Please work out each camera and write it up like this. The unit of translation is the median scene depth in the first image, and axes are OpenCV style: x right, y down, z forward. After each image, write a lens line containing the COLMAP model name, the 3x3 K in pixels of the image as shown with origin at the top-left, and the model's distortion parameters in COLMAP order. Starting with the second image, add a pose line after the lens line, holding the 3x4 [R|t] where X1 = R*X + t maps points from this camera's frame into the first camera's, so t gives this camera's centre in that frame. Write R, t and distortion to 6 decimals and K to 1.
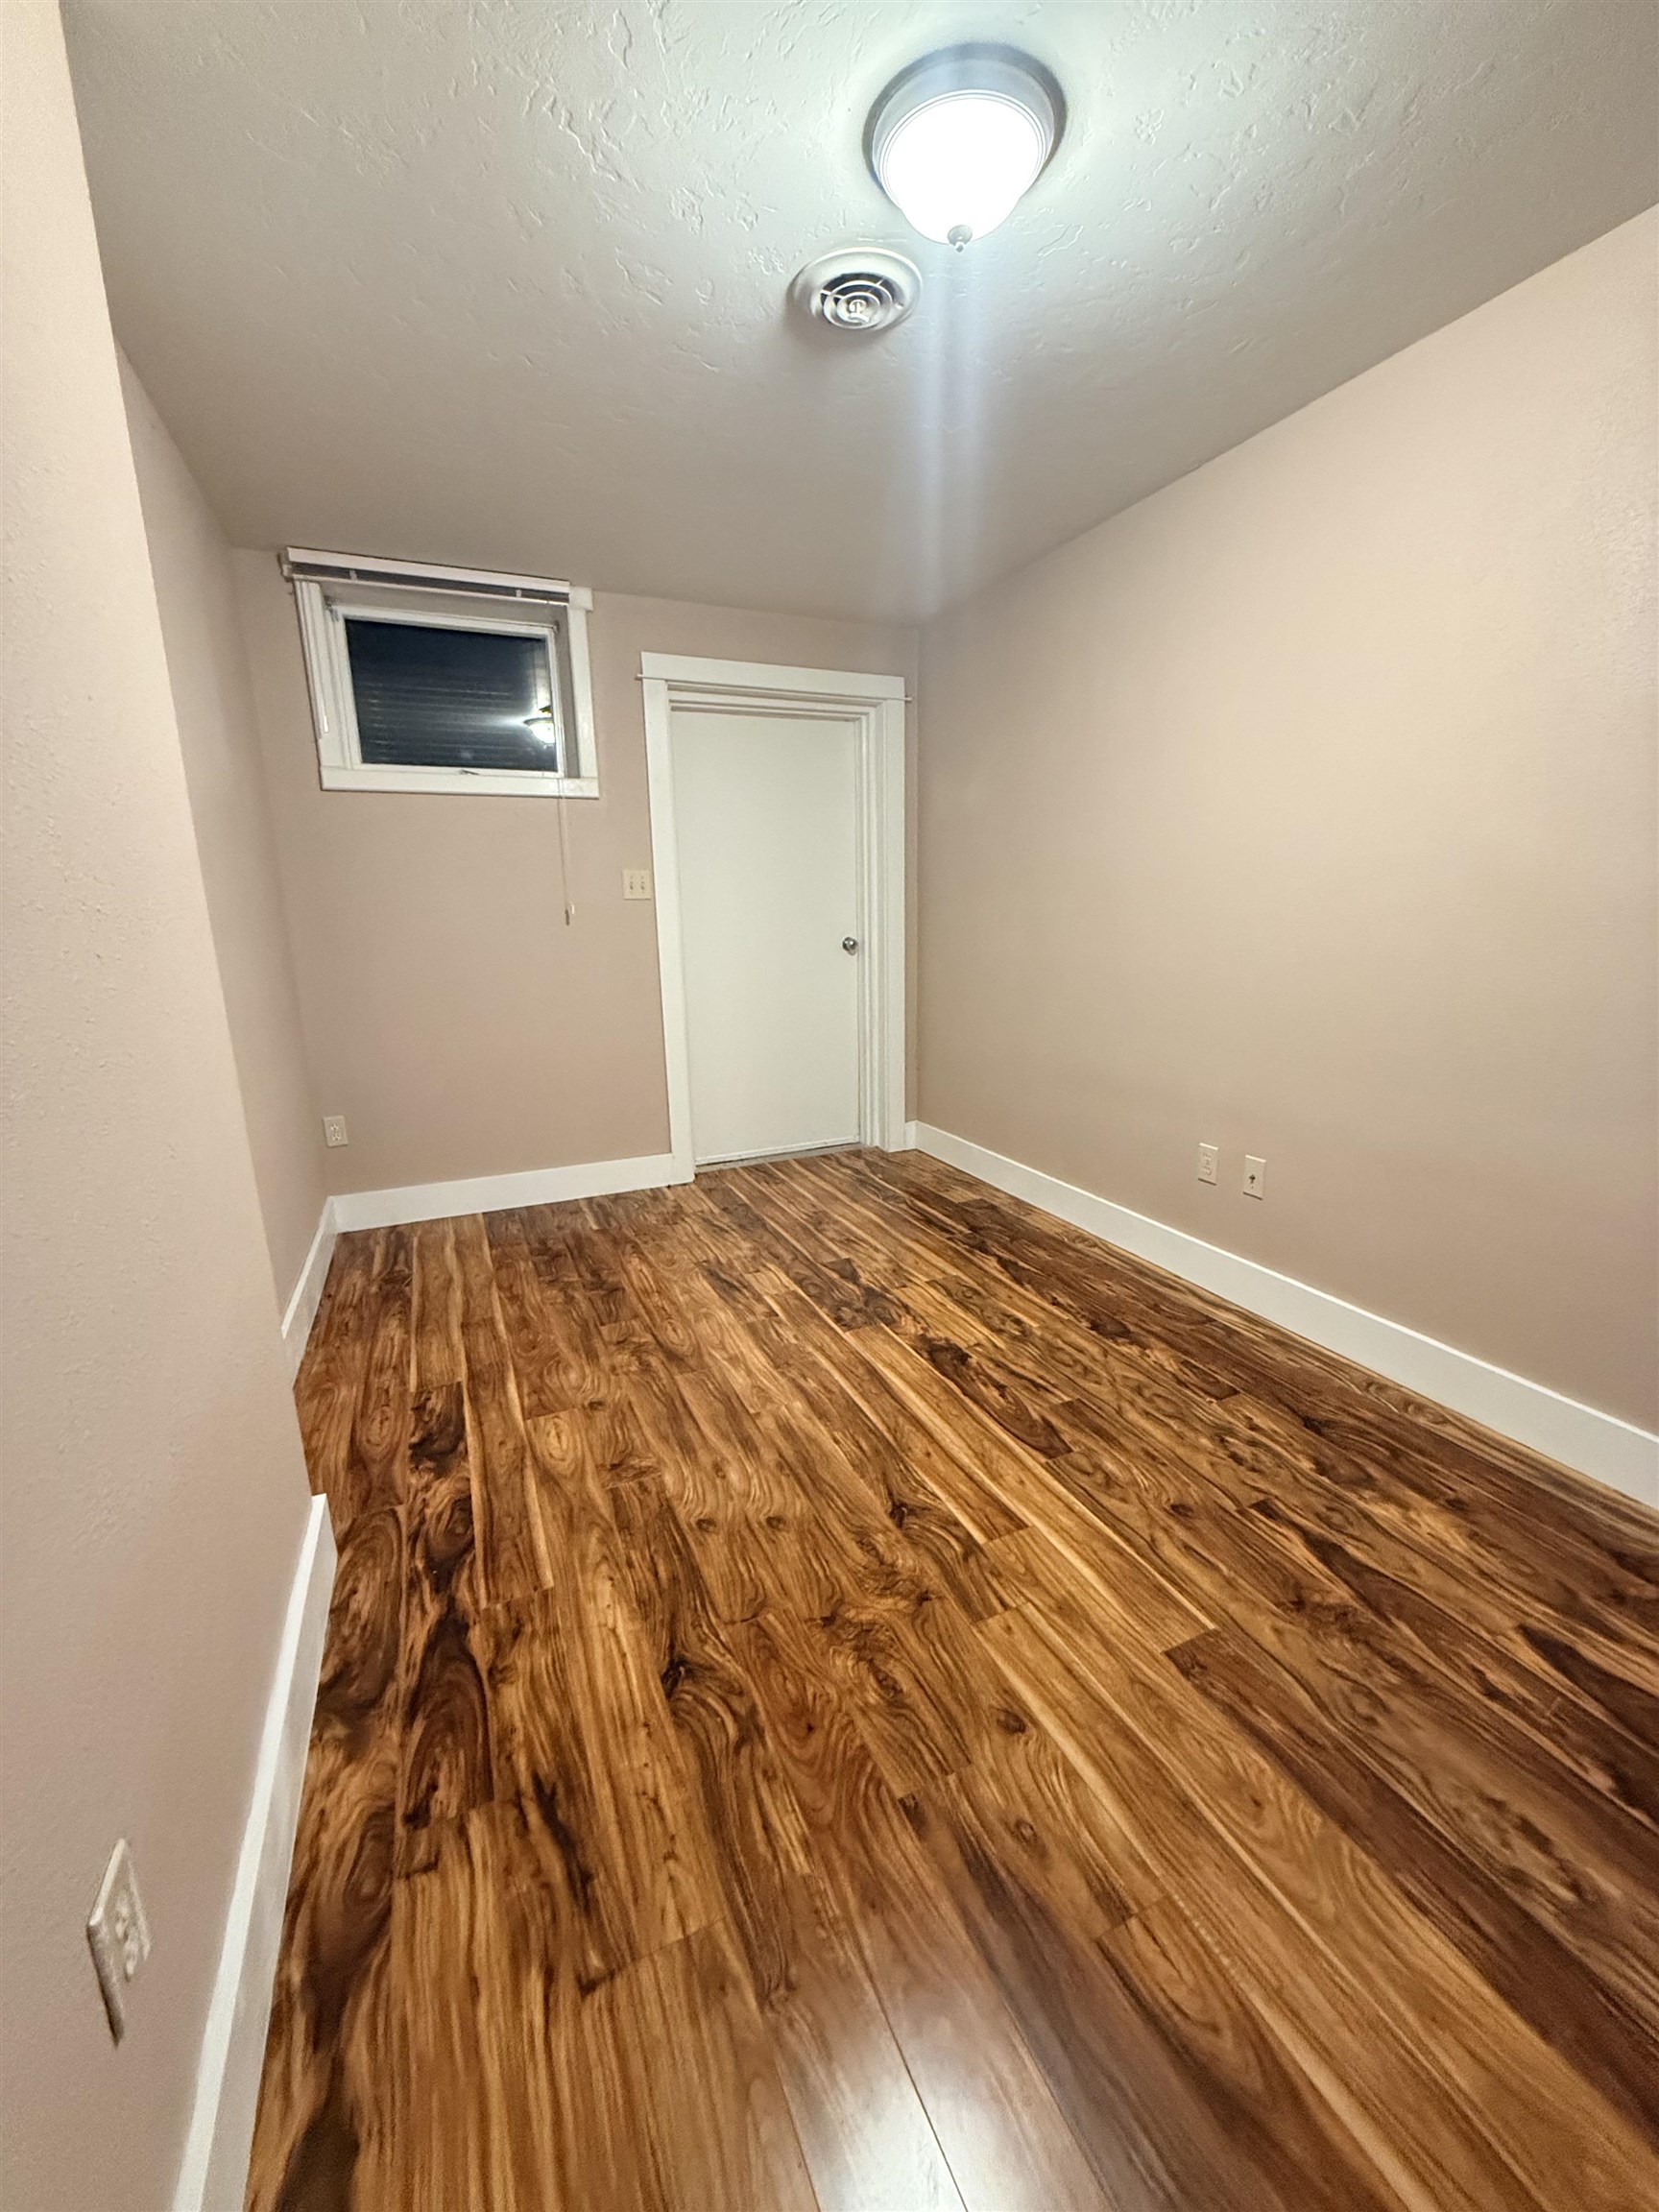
lens RADIAL K [[882.3, 0, 830.1], [0, 882.3, 1101.2], [0, 0, 1]] dist [-0.000123, -0.000287]
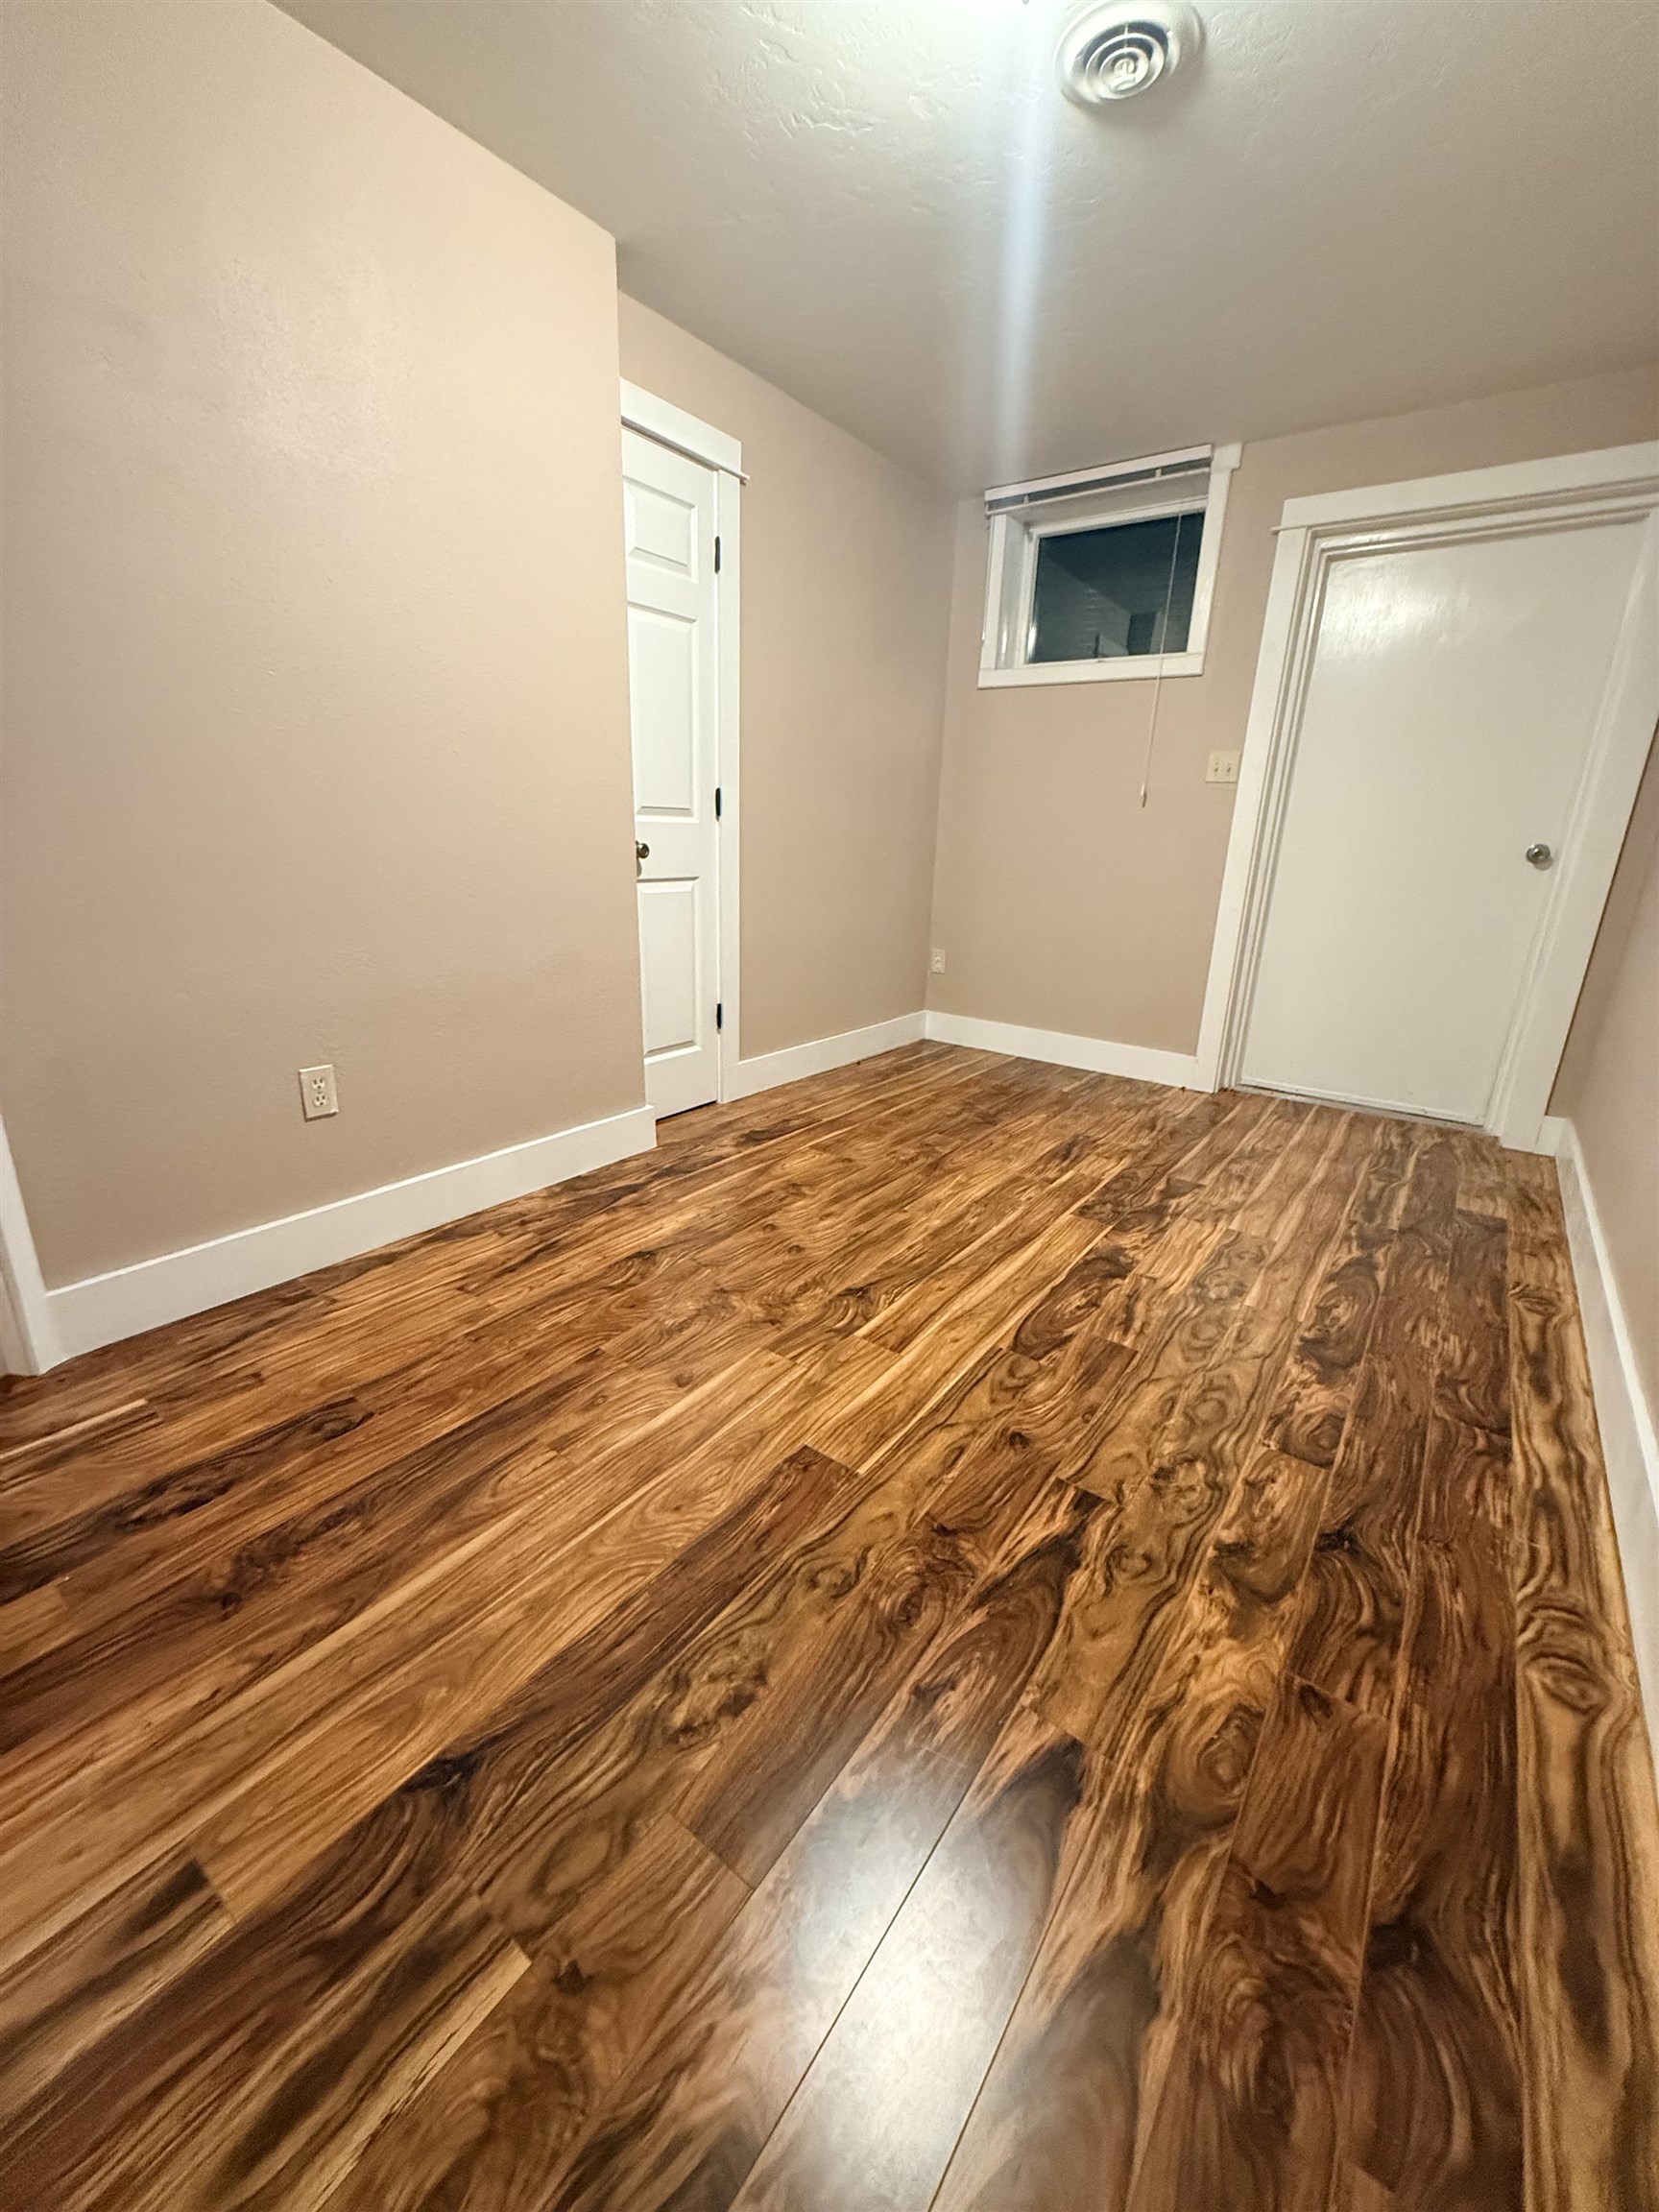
lens RADIAL K [[882.3, 0, 830.1], [0, 882.3, 1101.2], [0, 0, 1]] dist [-0.000123, -0.000287]
pose [[0.491160, 0.293098, -0.820278, 0.778154], [-0.231329, 0.951765, 0.201568, 0.007351], [0.839791, 0.090752, 0.535271, 0.286296]]
